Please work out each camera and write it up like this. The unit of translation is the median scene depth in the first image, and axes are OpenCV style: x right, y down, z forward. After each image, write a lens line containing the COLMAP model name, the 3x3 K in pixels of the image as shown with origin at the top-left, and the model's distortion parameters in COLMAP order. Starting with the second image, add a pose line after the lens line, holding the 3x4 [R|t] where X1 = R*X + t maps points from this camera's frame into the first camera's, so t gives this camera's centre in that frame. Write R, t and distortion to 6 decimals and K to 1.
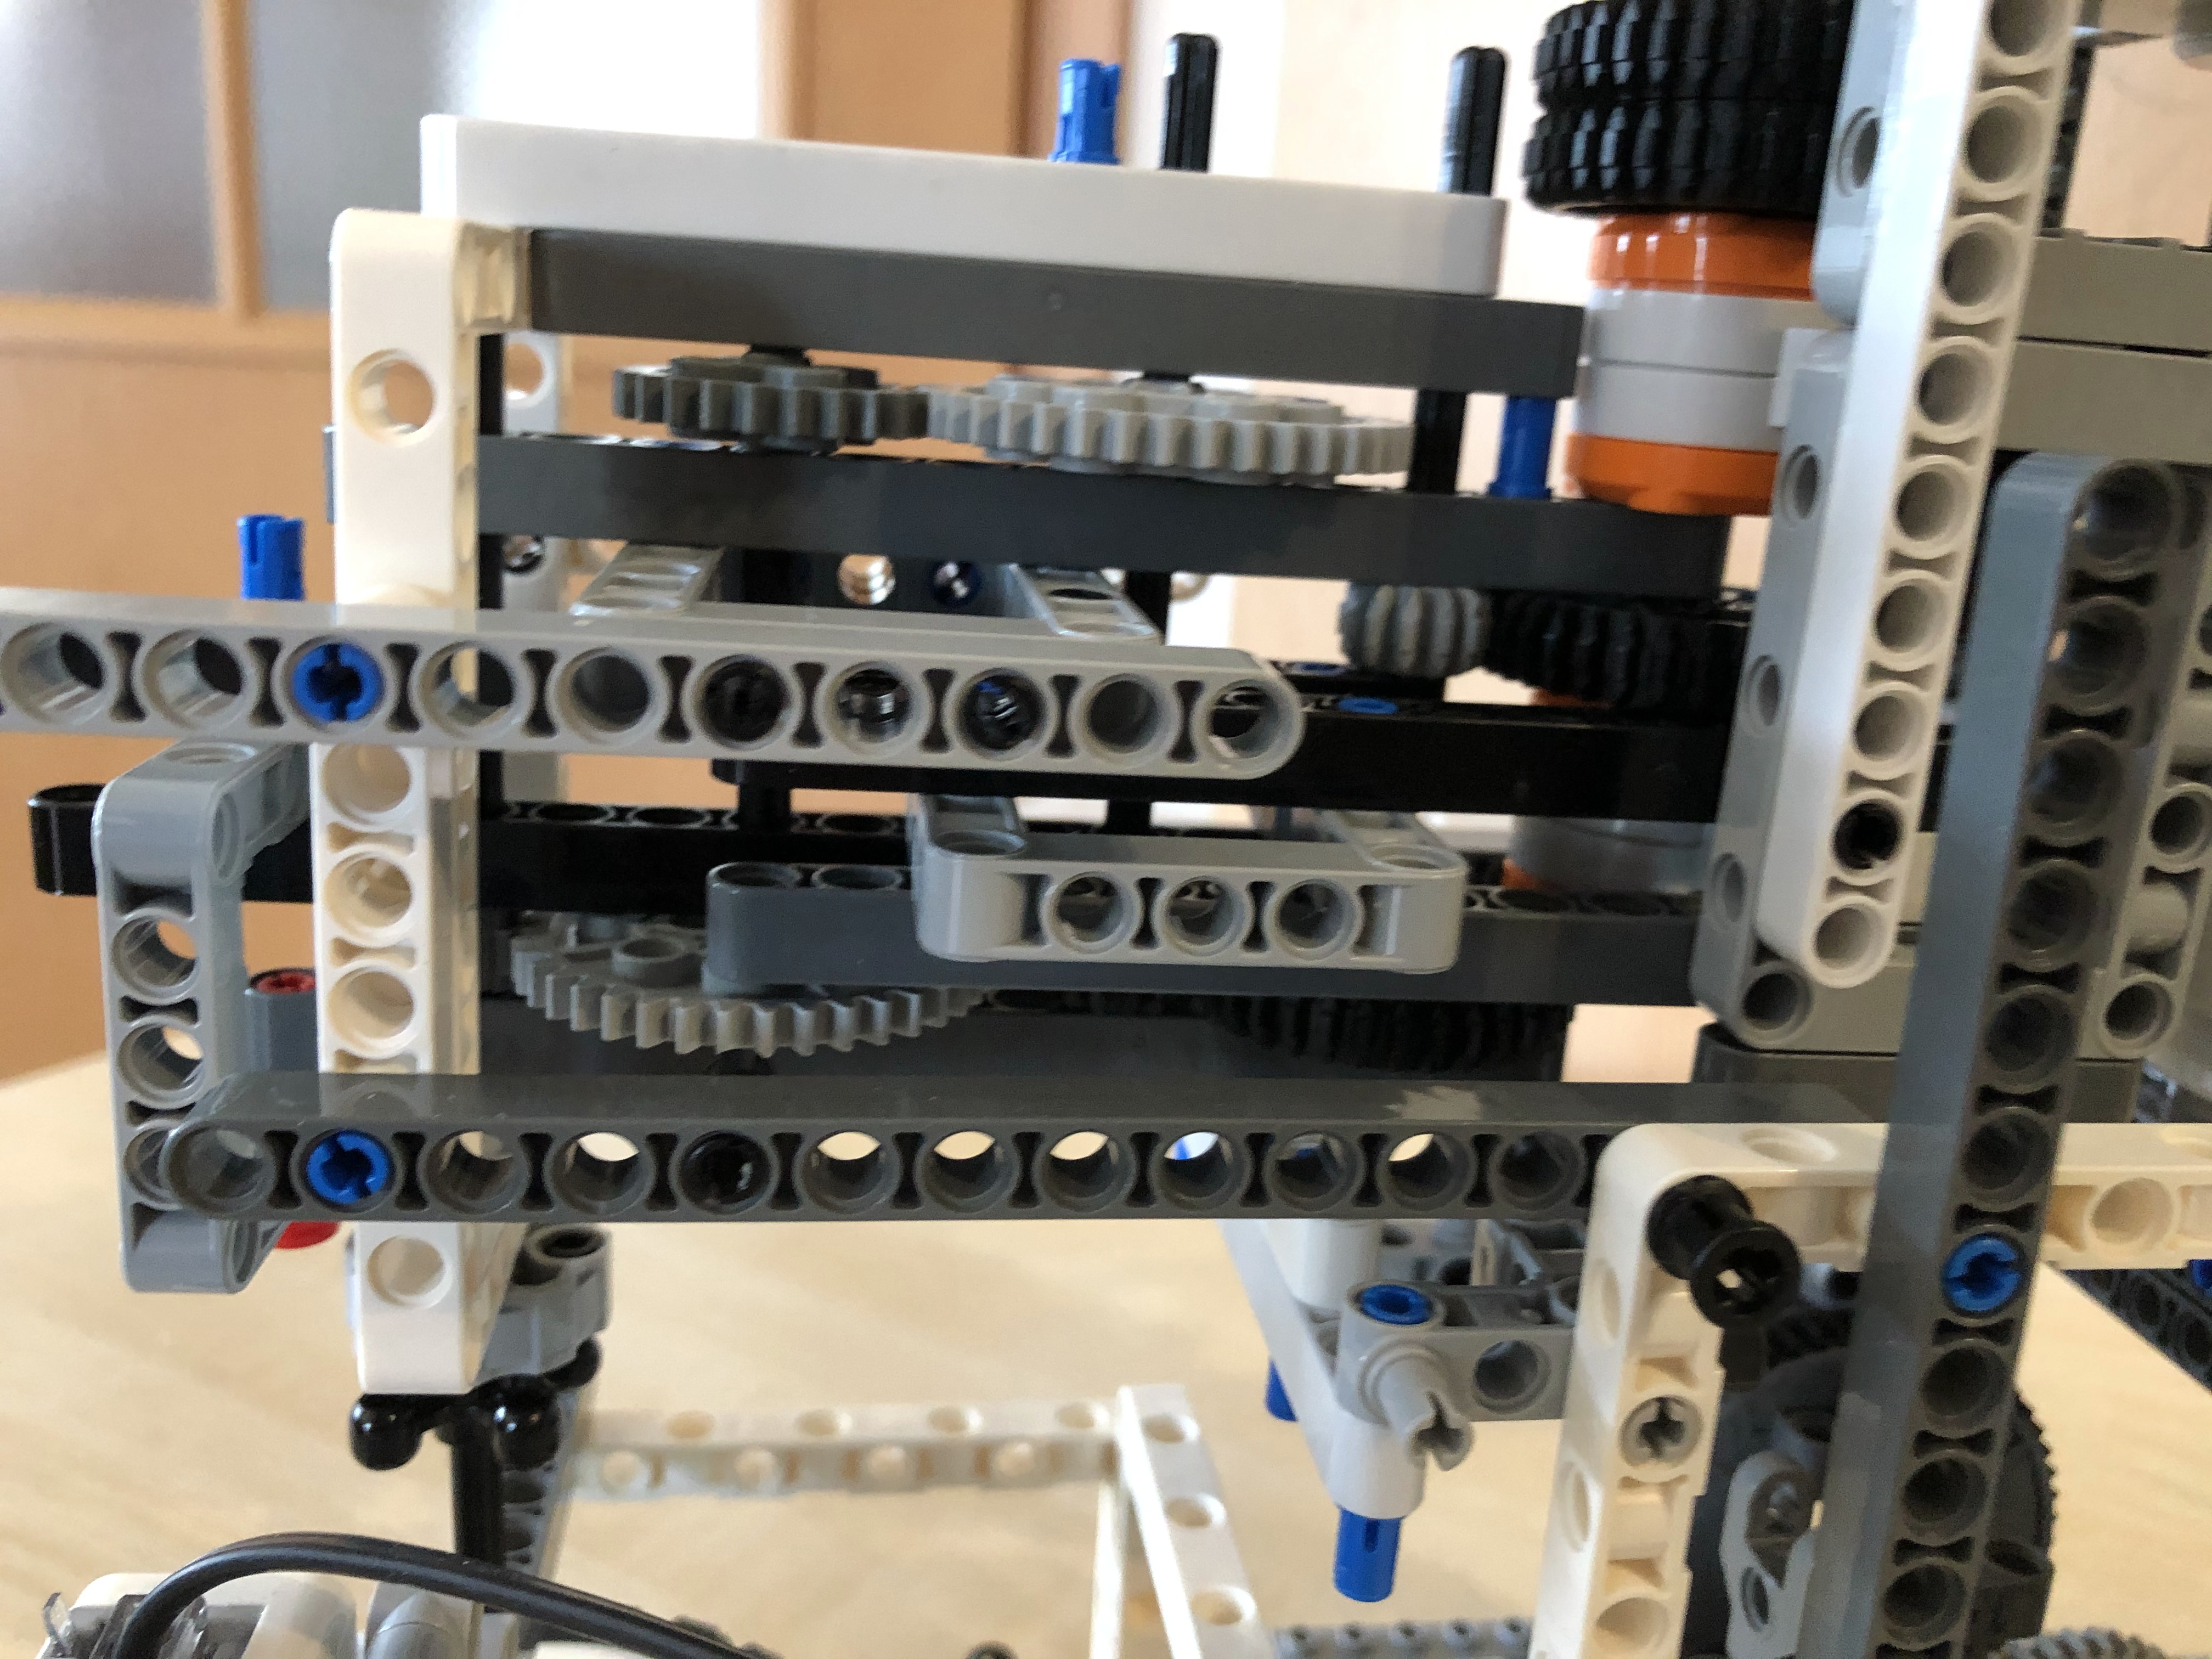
lens RADIAL K [[1819.0, 0, 1111.9], [0, 1819.0, 794.5], [0, 0, 1]] dist [0.033364, 0.001310]
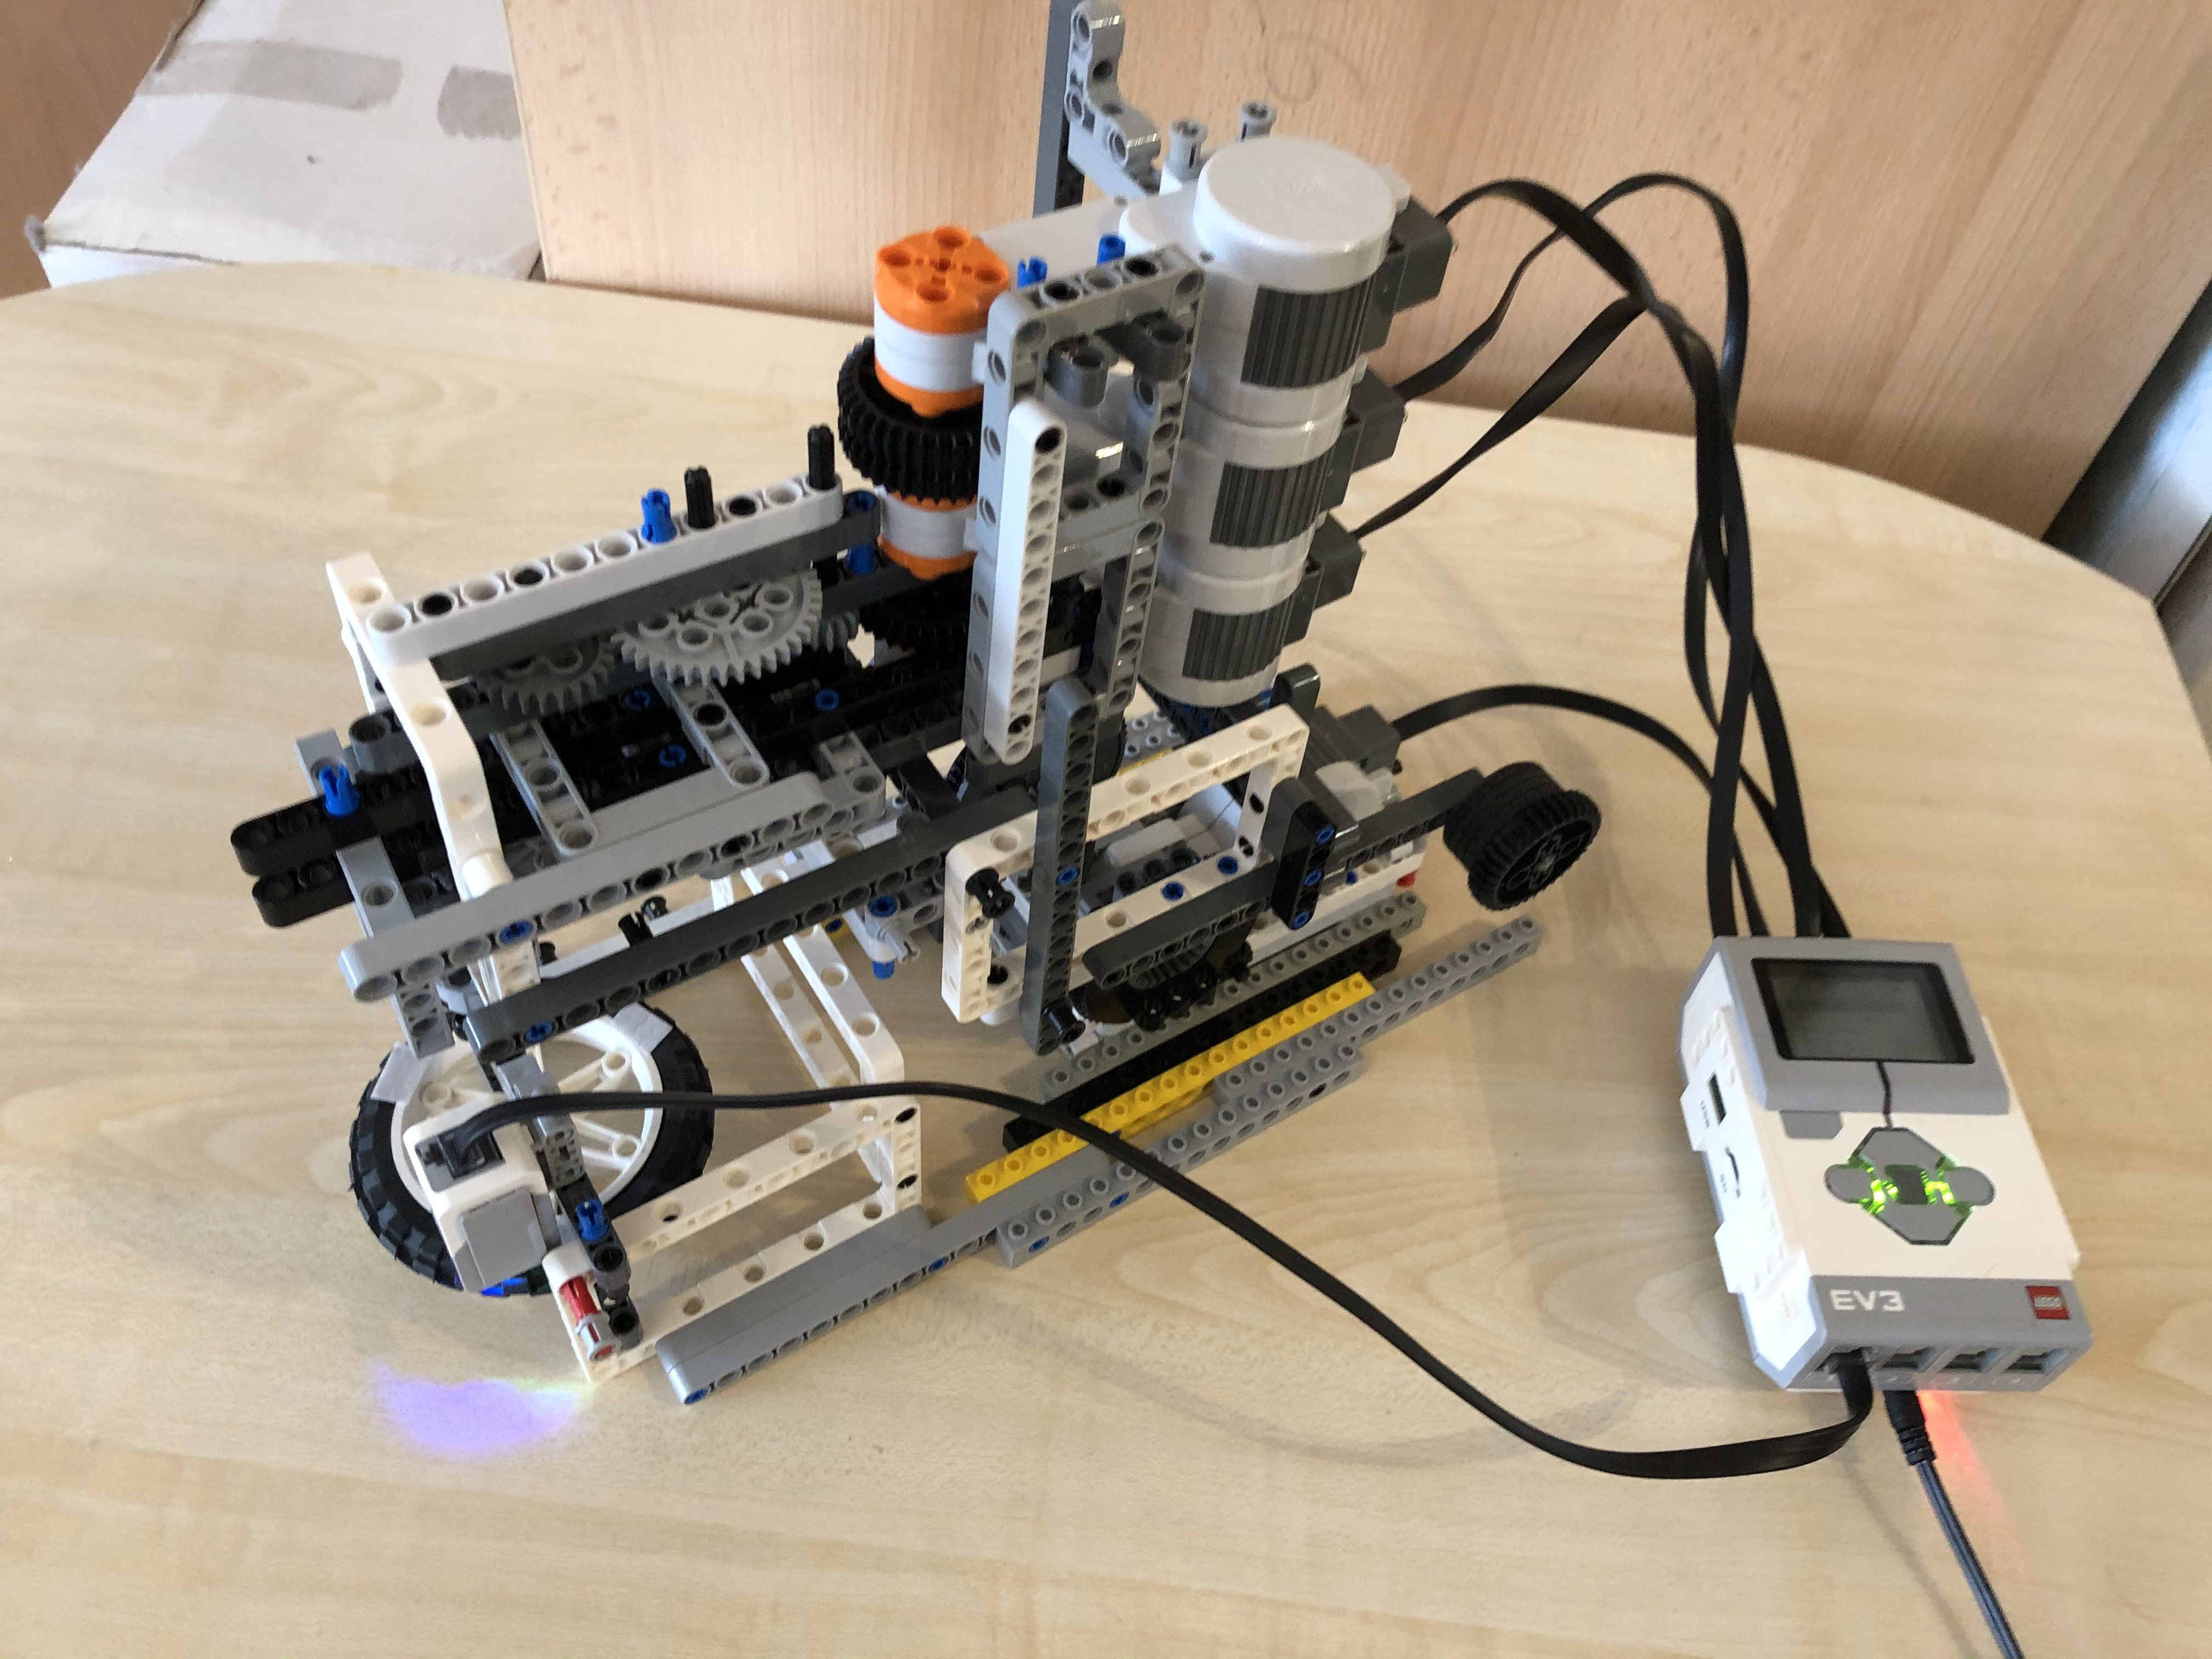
lens RADIAL K [[1819.0, 0, 1111.9], [0, 1819.0, 794.5], [0, 0, 1]] dist [0.033364, 0.001310]
pose [[0.903802, -0.314340, 0.290400, -0.288300], [0.055565, 0.759034, 0.648676, -1.663333], [-0.424329, -0.570138, 0.703482, -1.039303]]
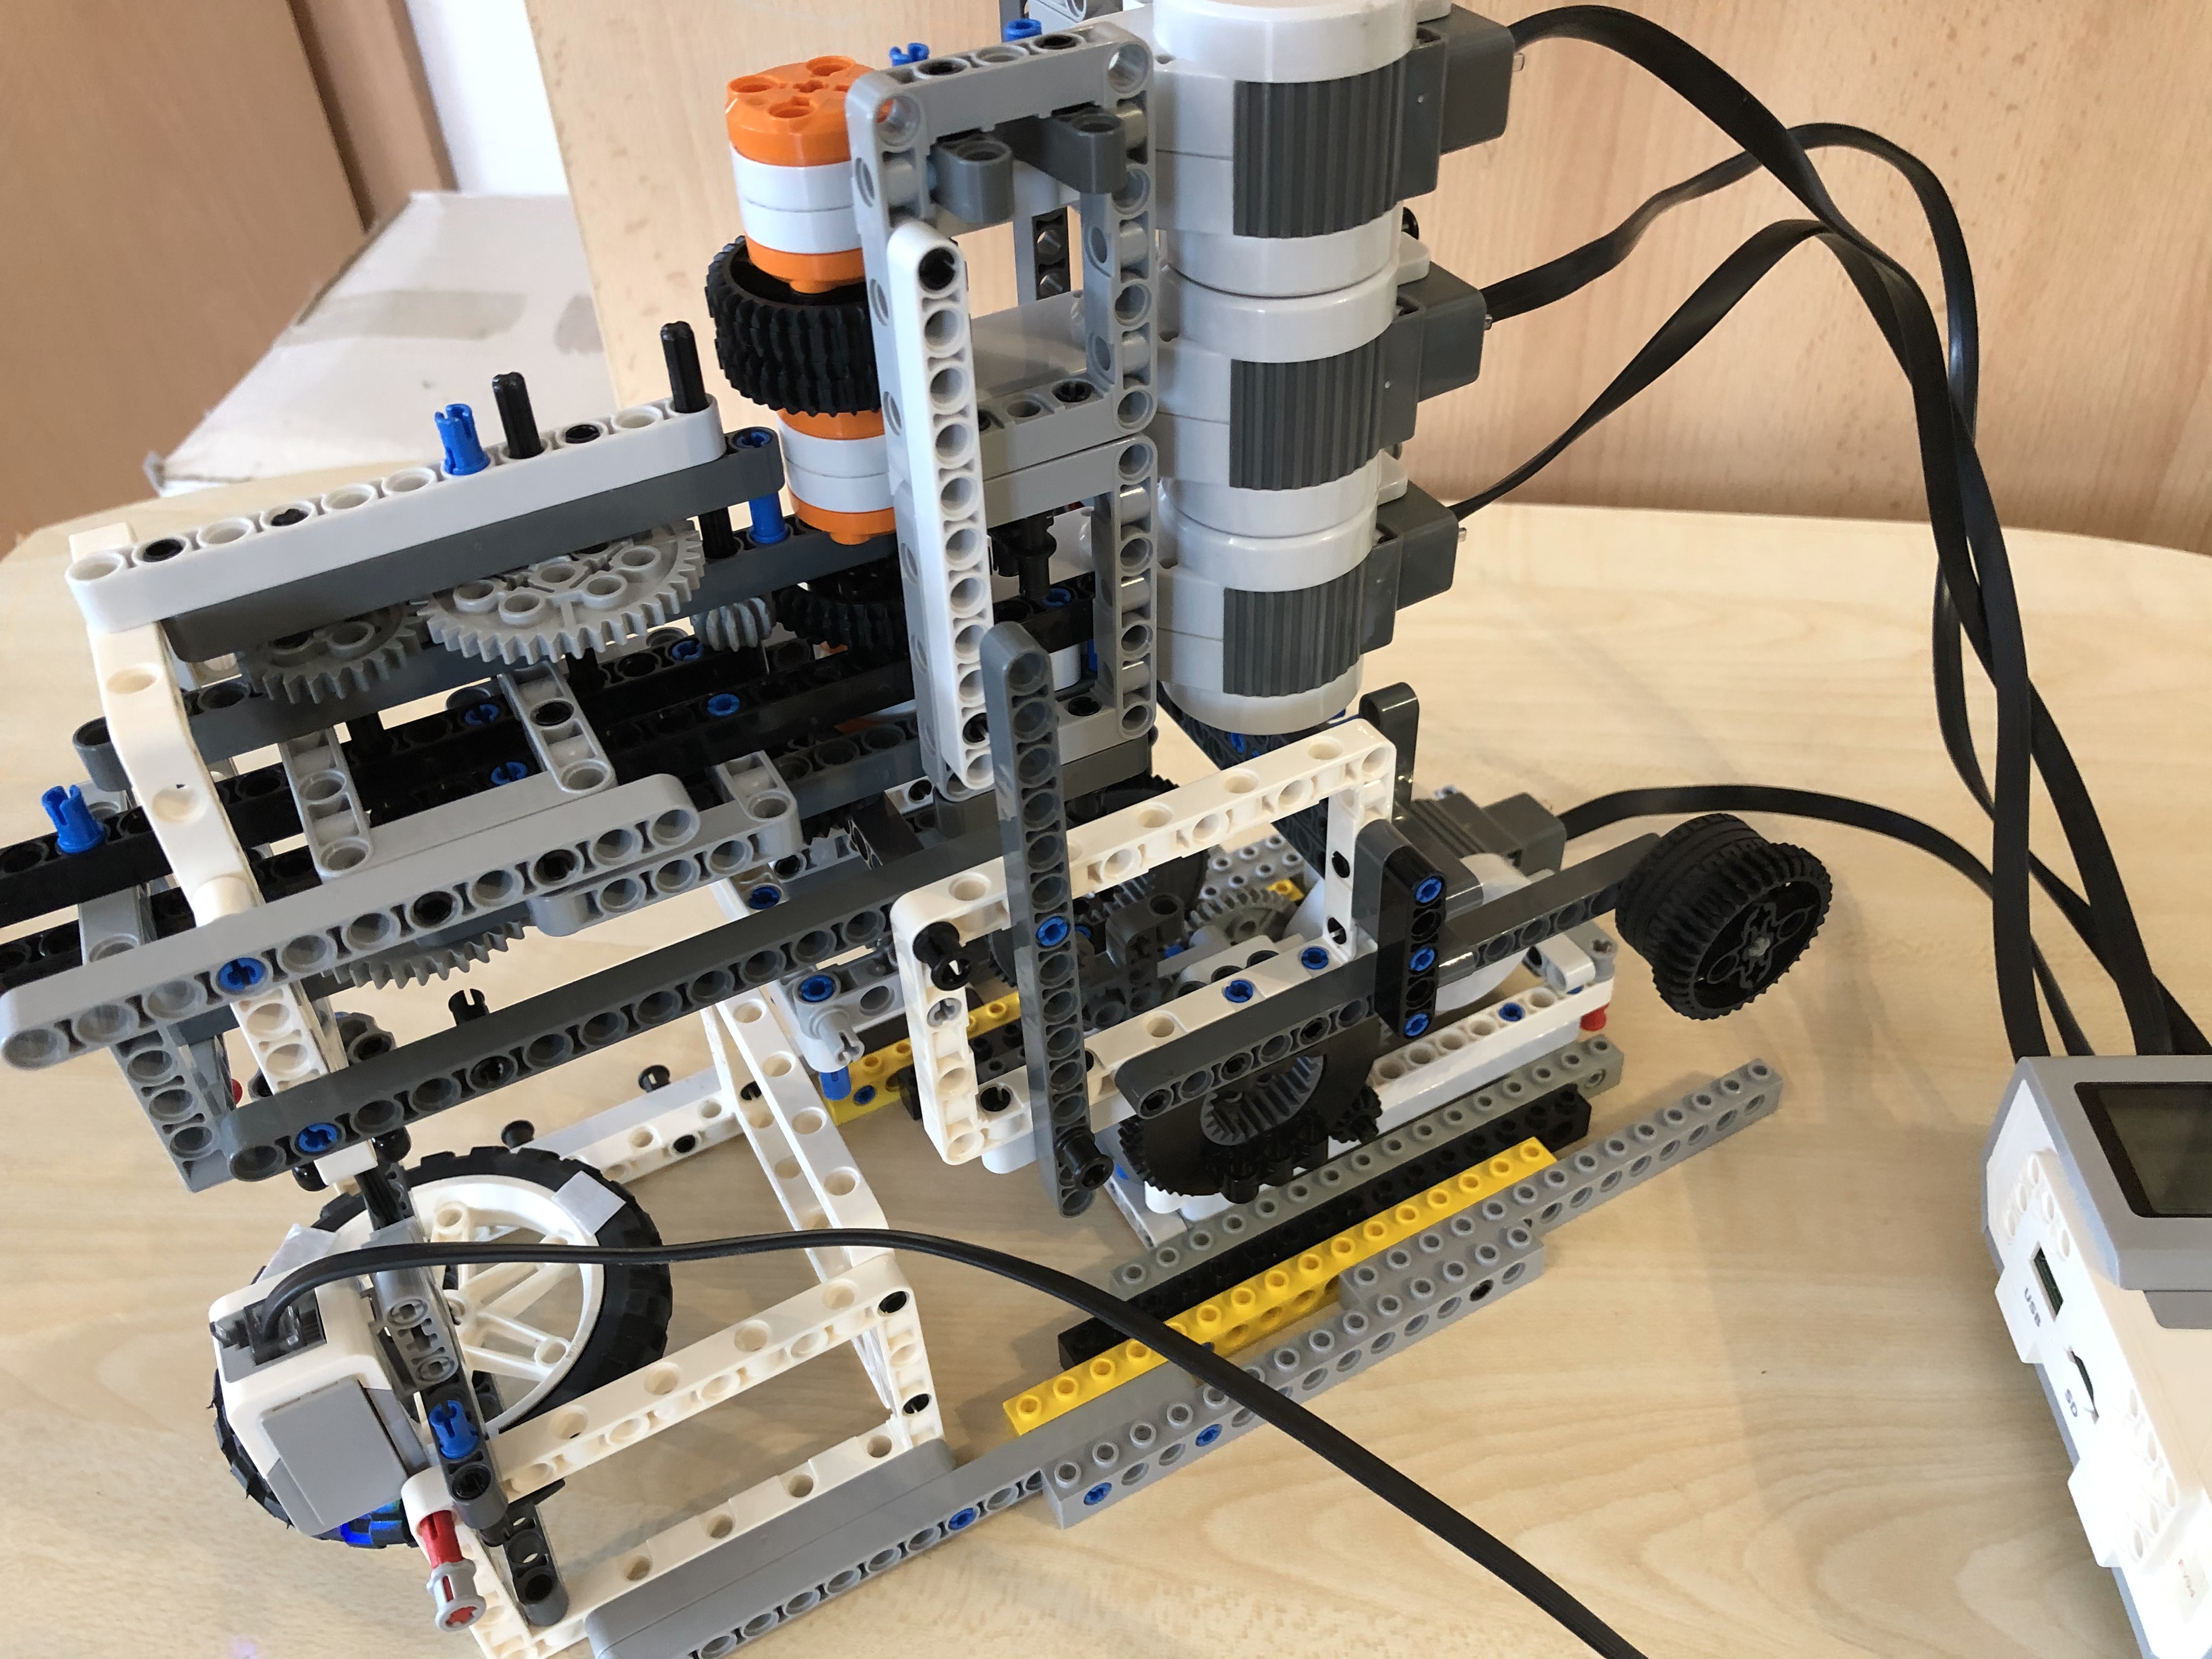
lens RADIAL K [[1808.9, 0, 1106.0], [0, 1808.9, 829.5], [0, 0, 1]] dist [-0.001685, 0.020919]
pose [[0.927863, -0.313786, 0.201514, 0.101119], [0.180490, 0.850728, 0.493645, -0.857223], [-0.326333, -0.421664, 0.845994, -0.809182]]
